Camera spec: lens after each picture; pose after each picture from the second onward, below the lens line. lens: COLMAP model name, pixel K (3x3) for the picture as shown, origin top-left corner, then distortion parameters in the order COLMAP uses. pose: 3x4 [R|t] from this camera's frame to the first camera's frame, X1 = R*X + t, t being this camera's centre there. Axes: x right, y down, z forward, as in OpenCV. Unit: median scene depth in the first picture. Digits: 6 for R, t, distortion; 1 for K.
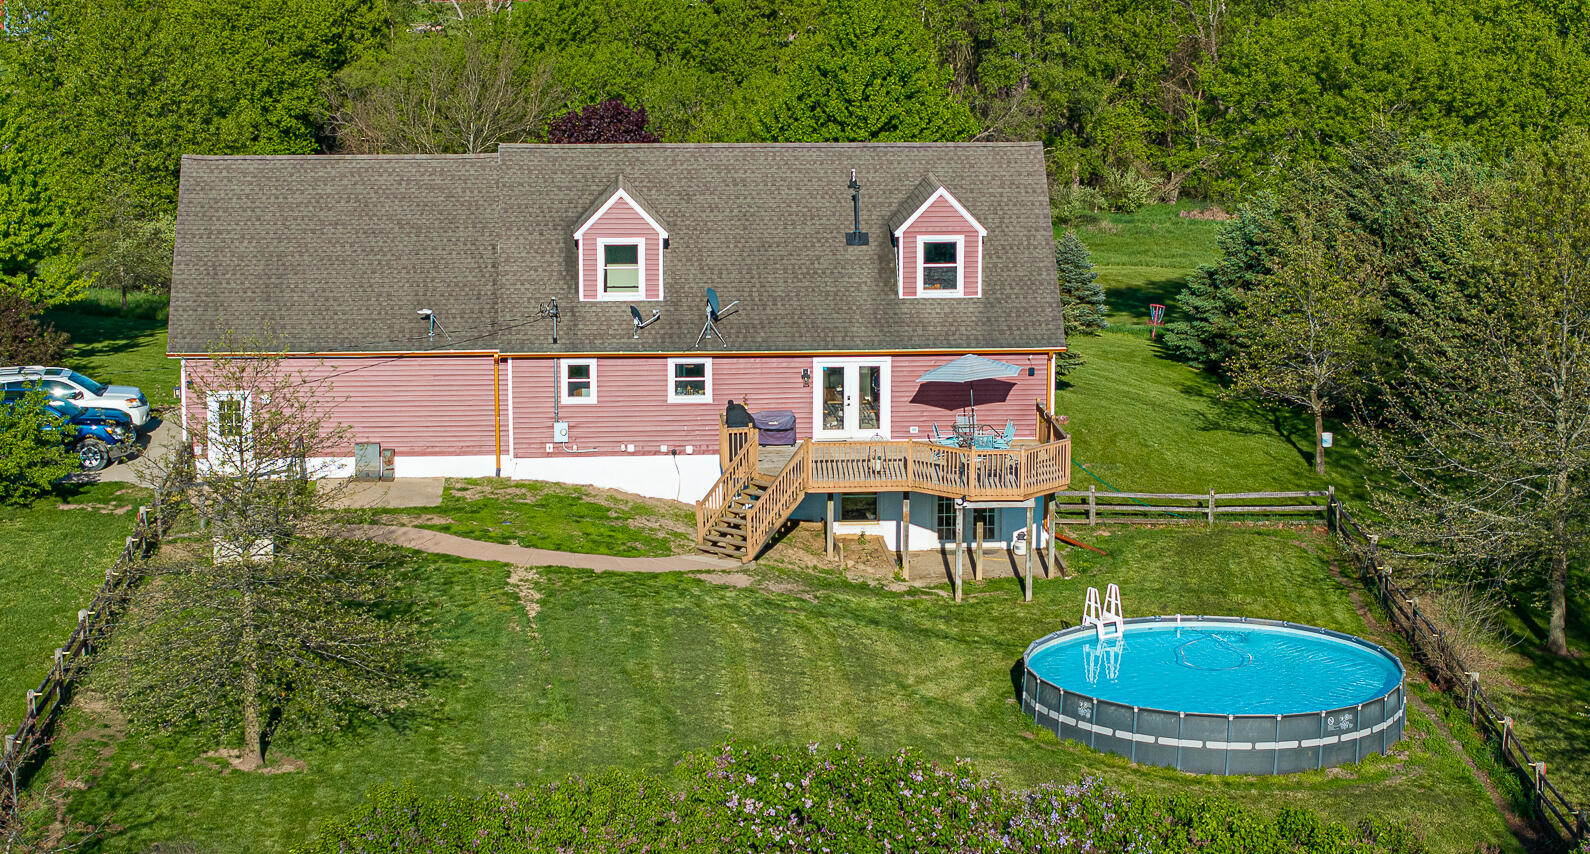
lens RADIAL K [[3848.3, 0, 795.0], [0, 3848.3, 427.0], [0, 0, 1]] dist [-0.141016, 0.289757]
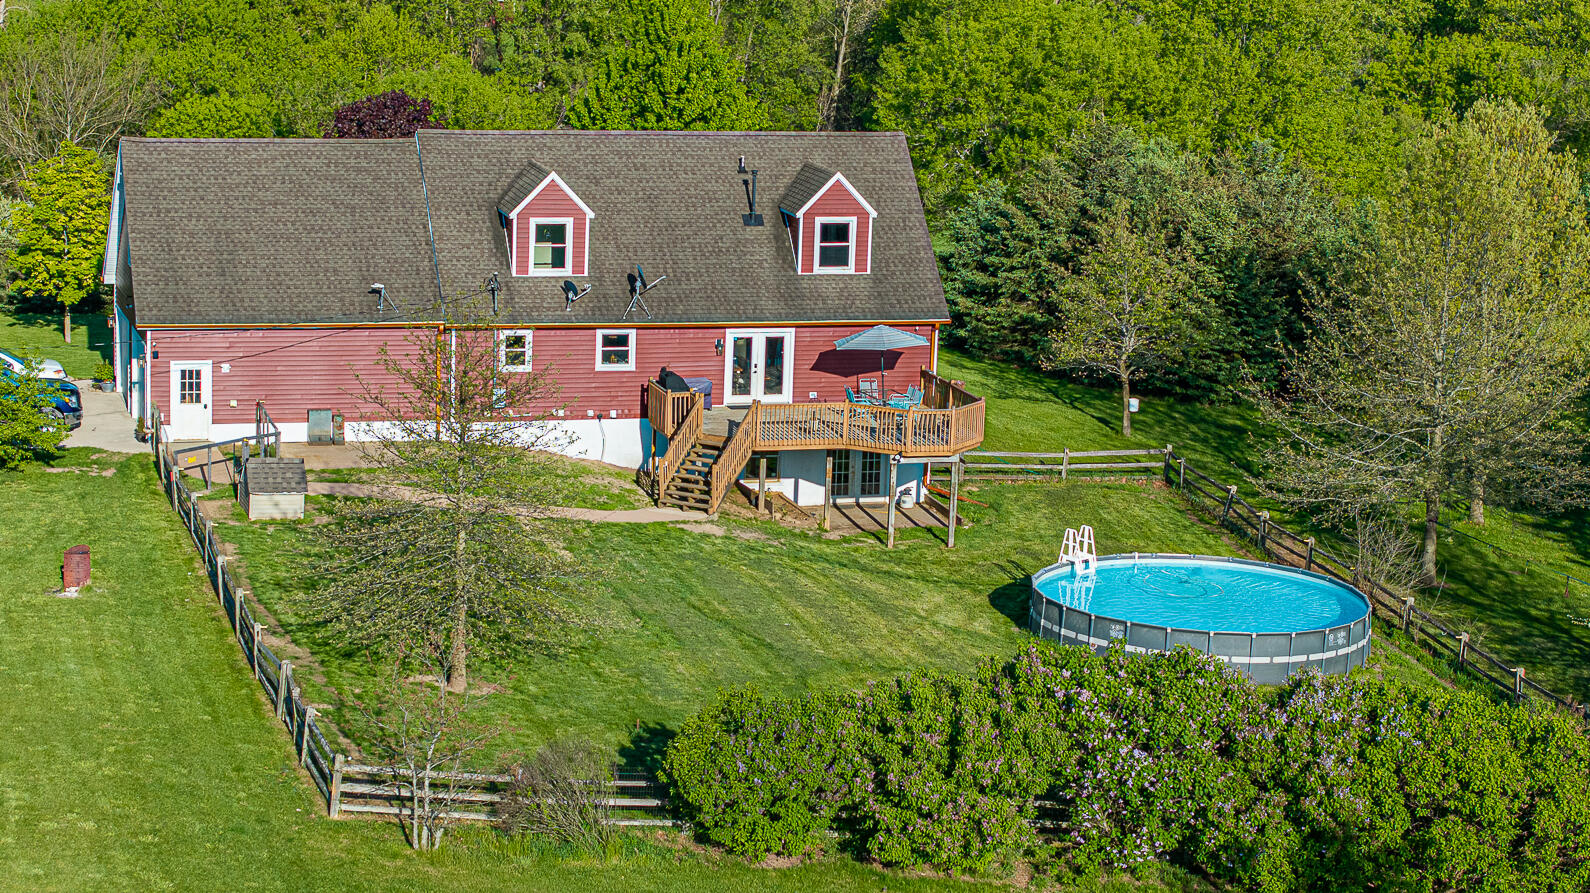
lens RADIAL K [[3917.5, 0, 795.0], [0, 3917.5, 446.5], [0, 0, 1]] dist [-0.140515, 0.751906]
pose [[0.978899, -0.007116, 0.204222, -0.202311], [0.006445, 0.999971, 0.003953, 0.011017], [-0.204244, -0.002554, 0.978917, -0.087653]]
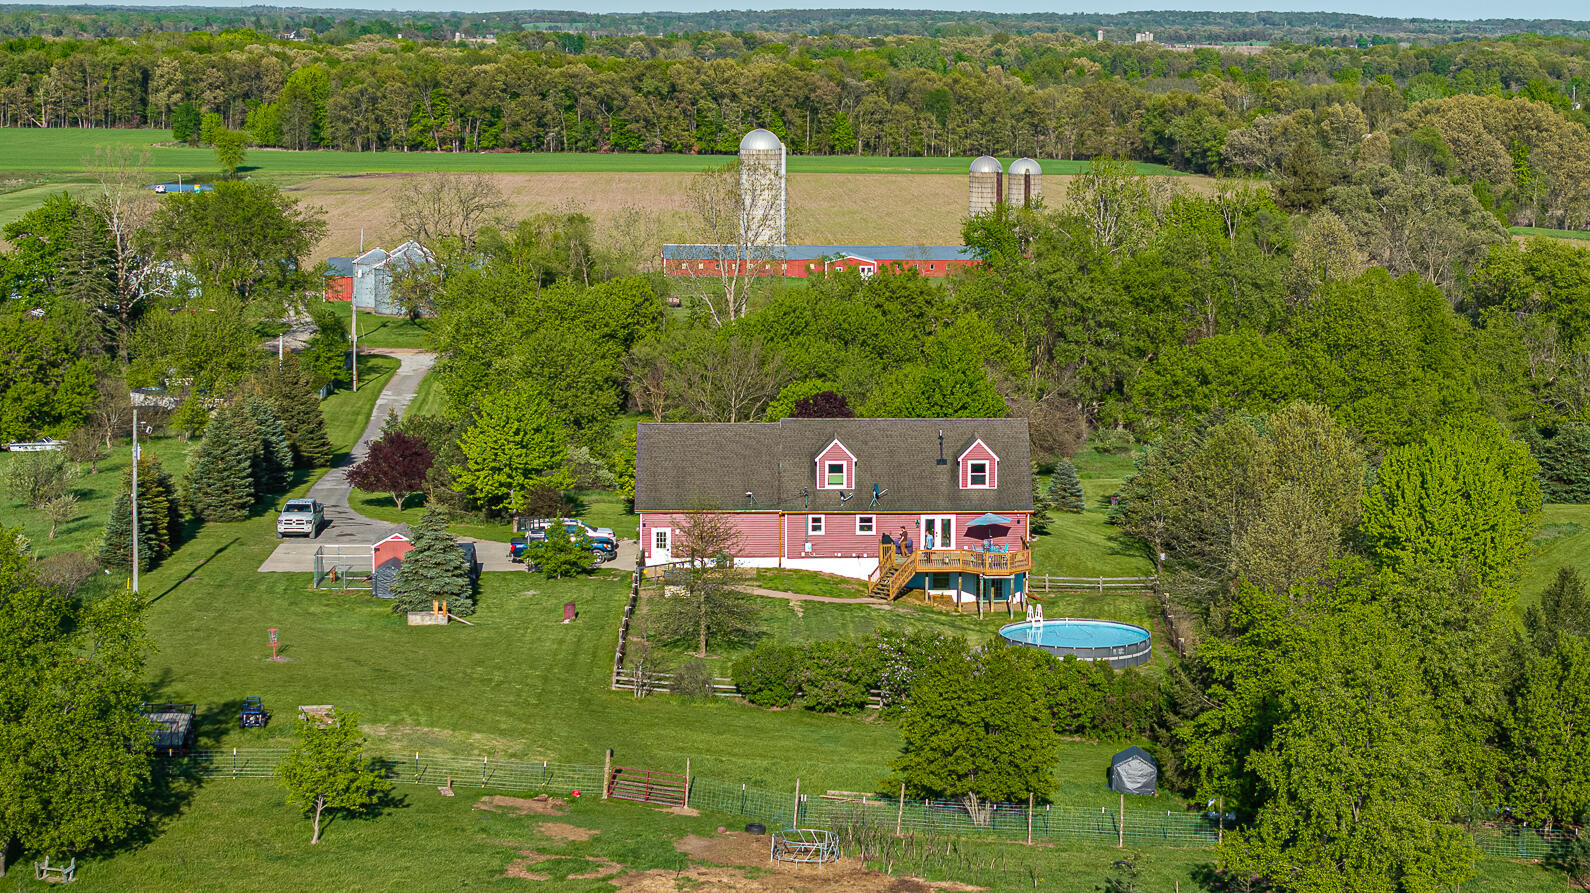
lens RADIAL K [[3917.5, 0, 795.0], [0, 3917.5, 446.5], [0, 0, 1]] dist [-0.140515, 0.751906]
pose [[0.998965, 0.004653, -0.045248, 0.034578], [-0.007007, 0.998622, -0.052003, 0.061471], [0.044943, 0.052266, 0.997621, -1.284184]]
